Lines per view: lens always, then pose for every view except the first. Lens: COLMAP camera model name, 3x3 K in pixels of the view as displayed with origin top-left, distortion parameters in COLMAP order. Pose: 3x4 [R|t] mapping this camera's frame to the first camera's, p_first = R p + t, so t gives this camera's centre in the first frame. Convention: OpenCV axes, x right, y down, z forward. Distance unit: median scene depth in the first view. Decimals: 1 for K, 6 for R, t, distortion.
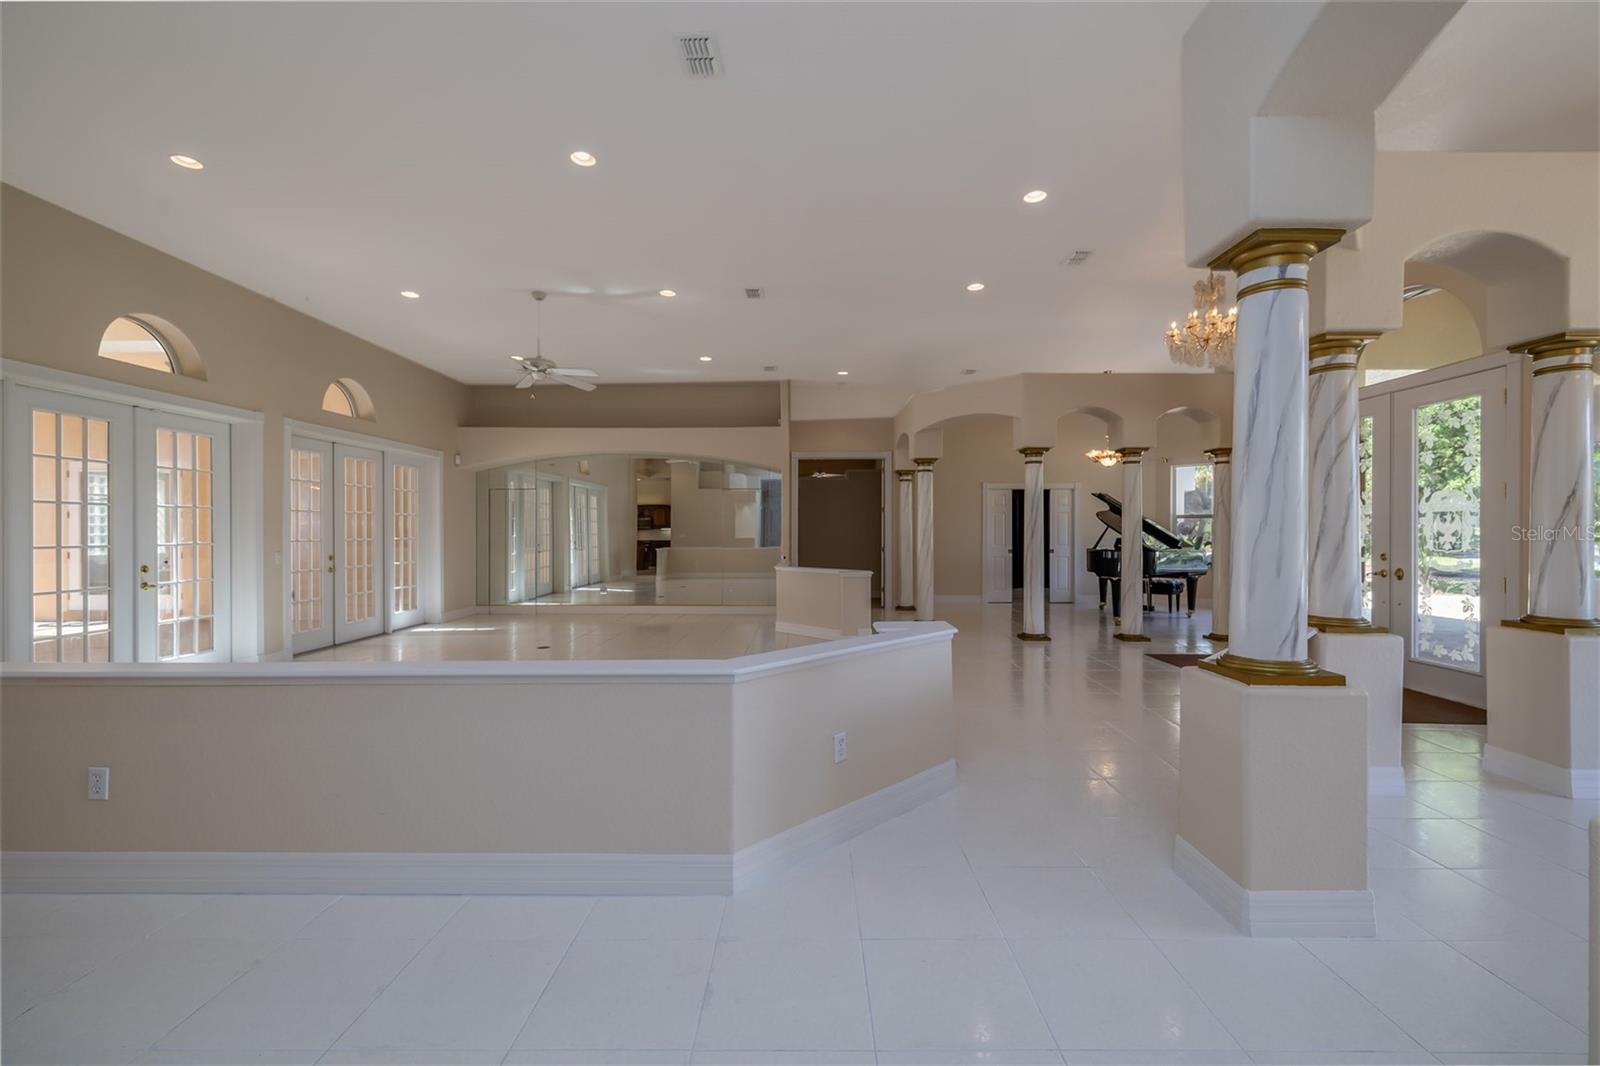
lens RADIAL K [[684.5, 0, 809.8], [0, 684.5, 533.8], [0, 0, 1]] dist [0.027498, 0.000179]
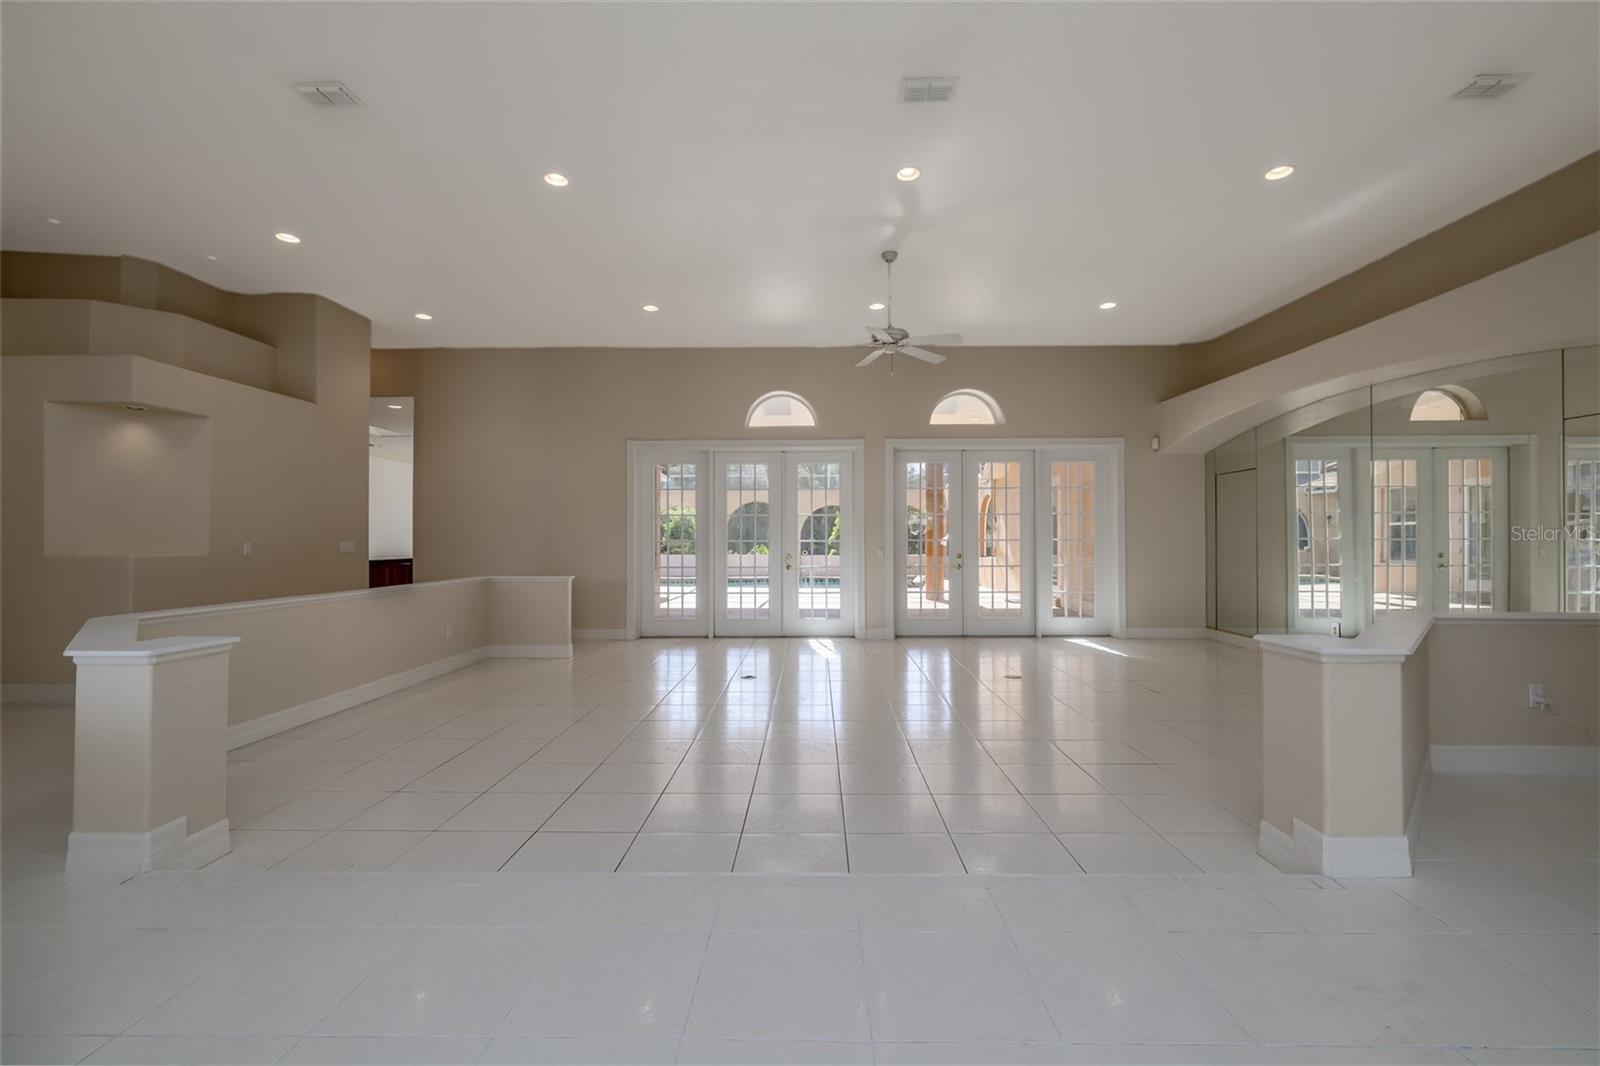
lens RADIAL K [[684.5, 0, 809.8], [0, 684.5, 533.8], [0, 0, 1]] dist [0.027498, 0.000179]
pose [[-0.013877, -0.008834, -0.999865, 0.411615], [-0.002803, 0.999957, -0.008796, 0.010241], [0.999900, 0.002681, -0.013901, 0.798225]]
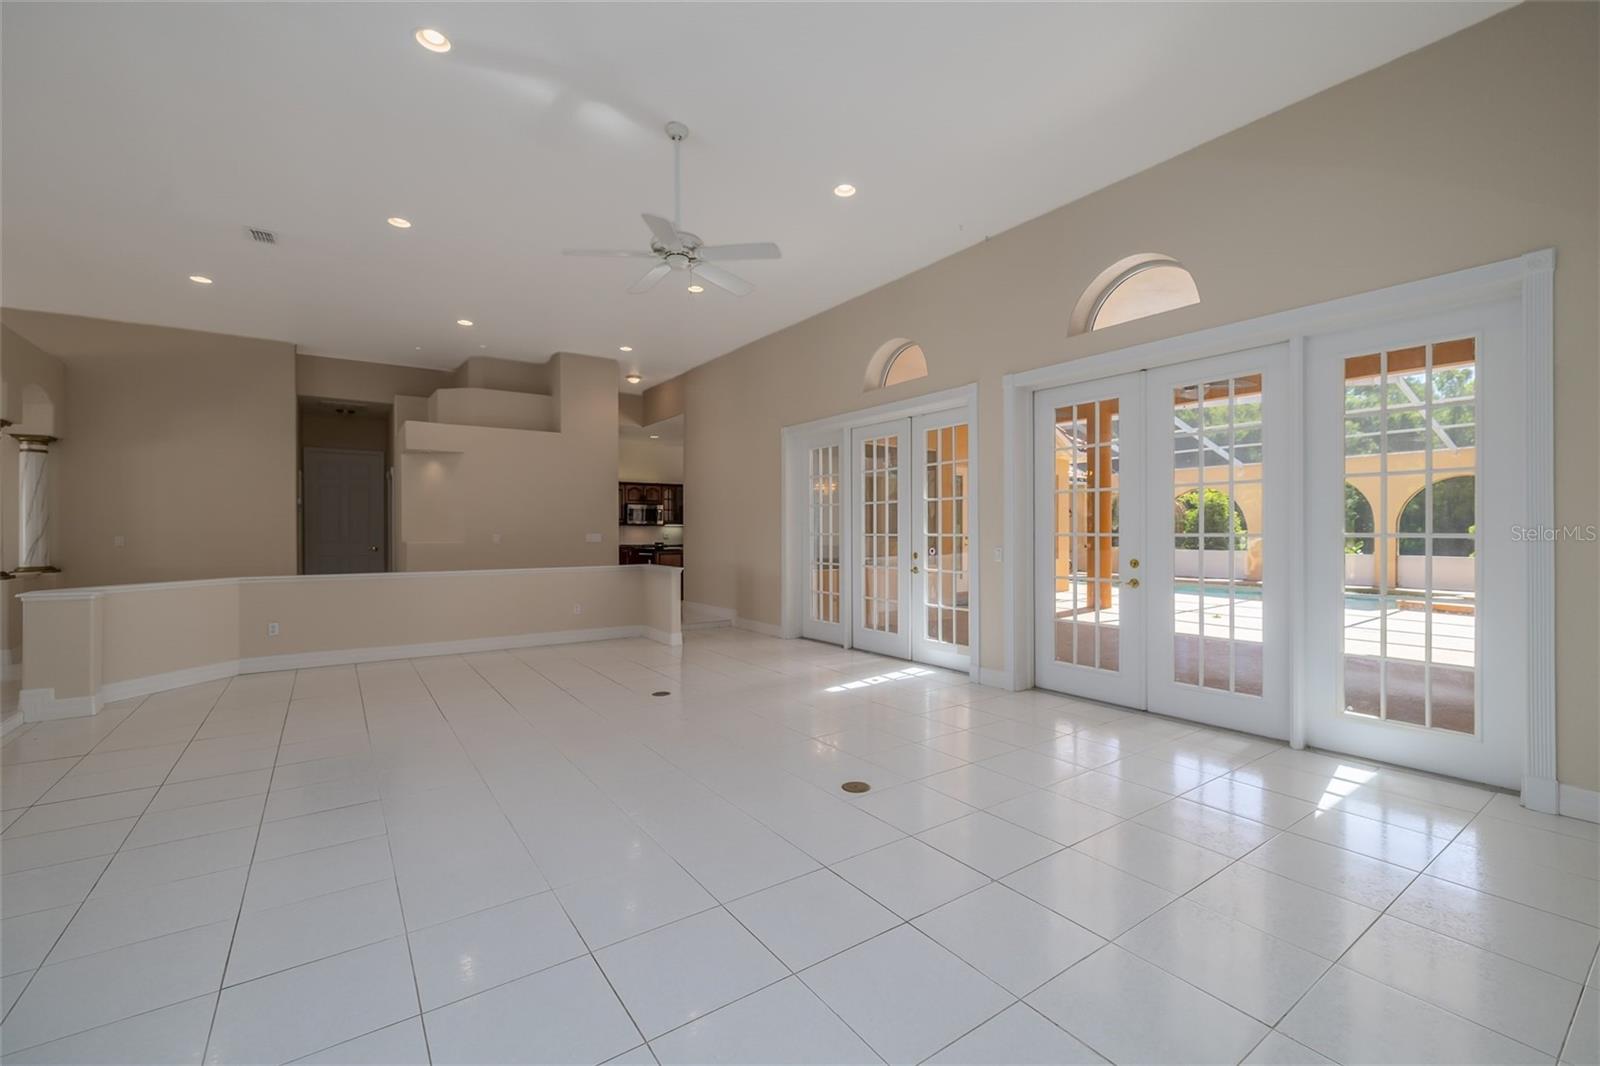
lens RADIAL K [[684.5, 0, 809.8], [0, 684.5, 533.8], [0, 0, 1]] dist [0.027498, 0.000179]
pose [[-0.812045, 0.004150, -0.583580, -0.110205], [0.000394, 0.999978, 0.006564, 0.005228], [0.583594, 0.005100, -0.812029, 1.359481]]
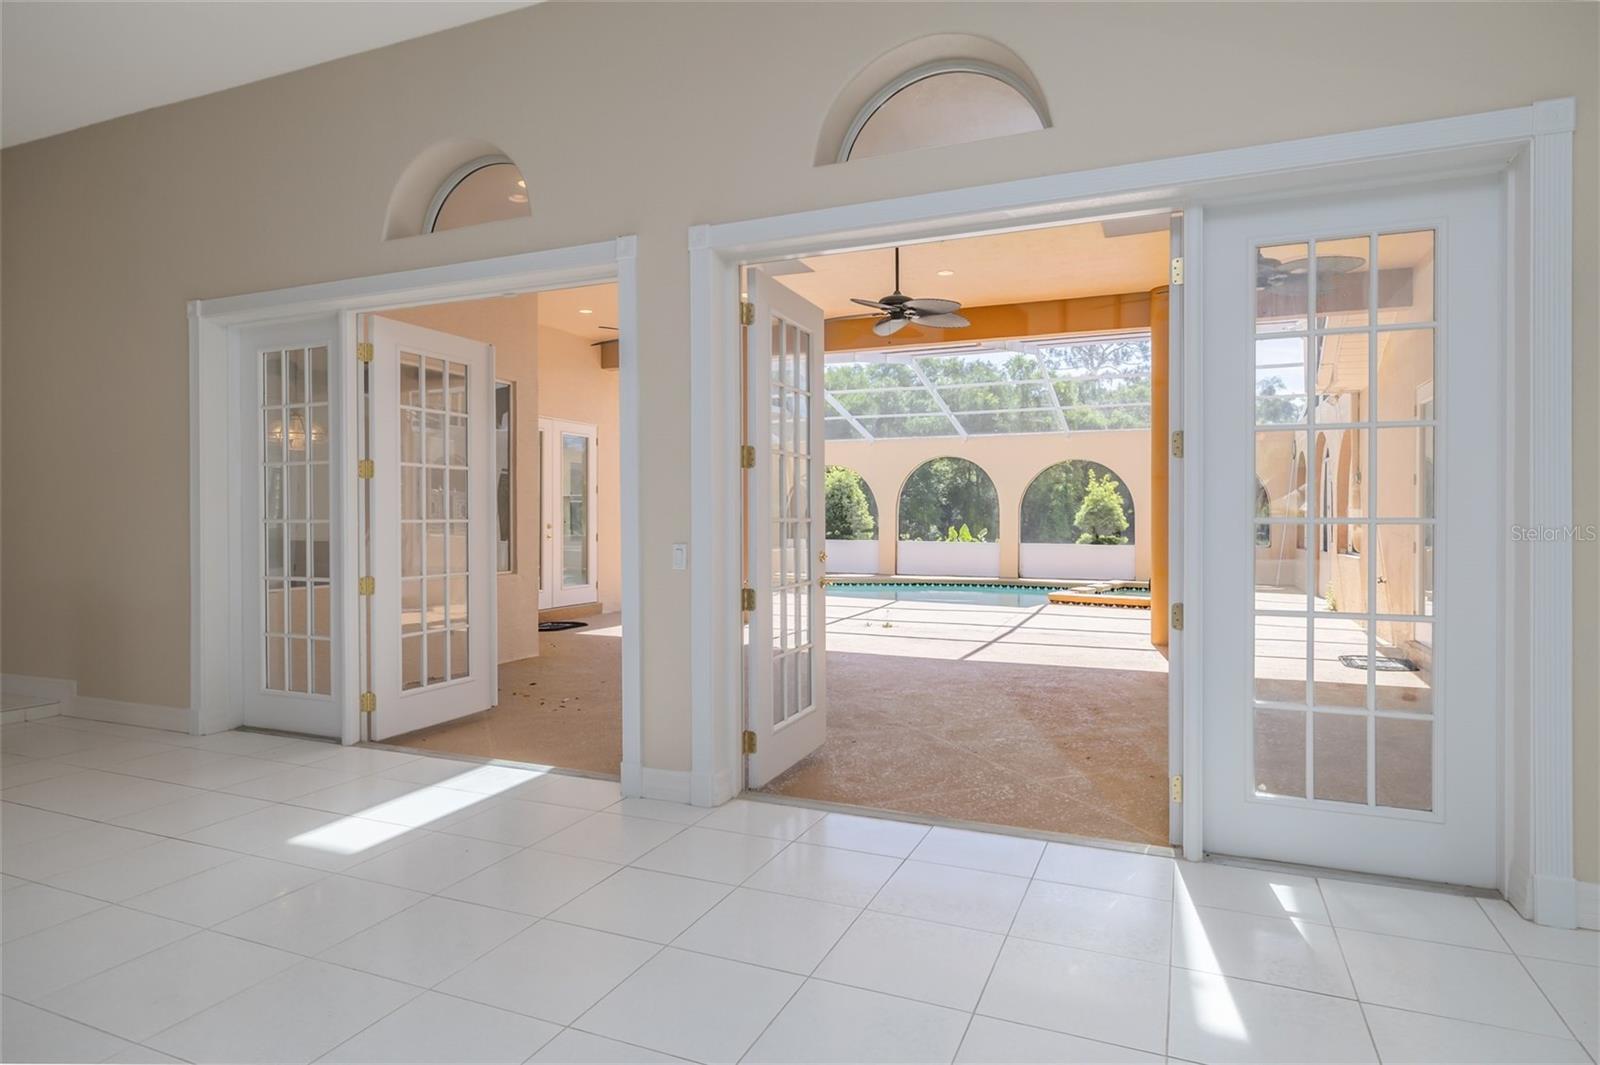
lens RADIAL K [[752.9, 0, 792.8], [0, 752.9, 520.9], [0, 0, 1]] dist [-0.000368, -0.000014]
pose [[-0.335823, 0.005942, -0.941906, -0.308380], [-0.001314, 0.999976, 0.006777, 0.007596], [0.941924, 0.003513, -0.335807, 1.097286]]
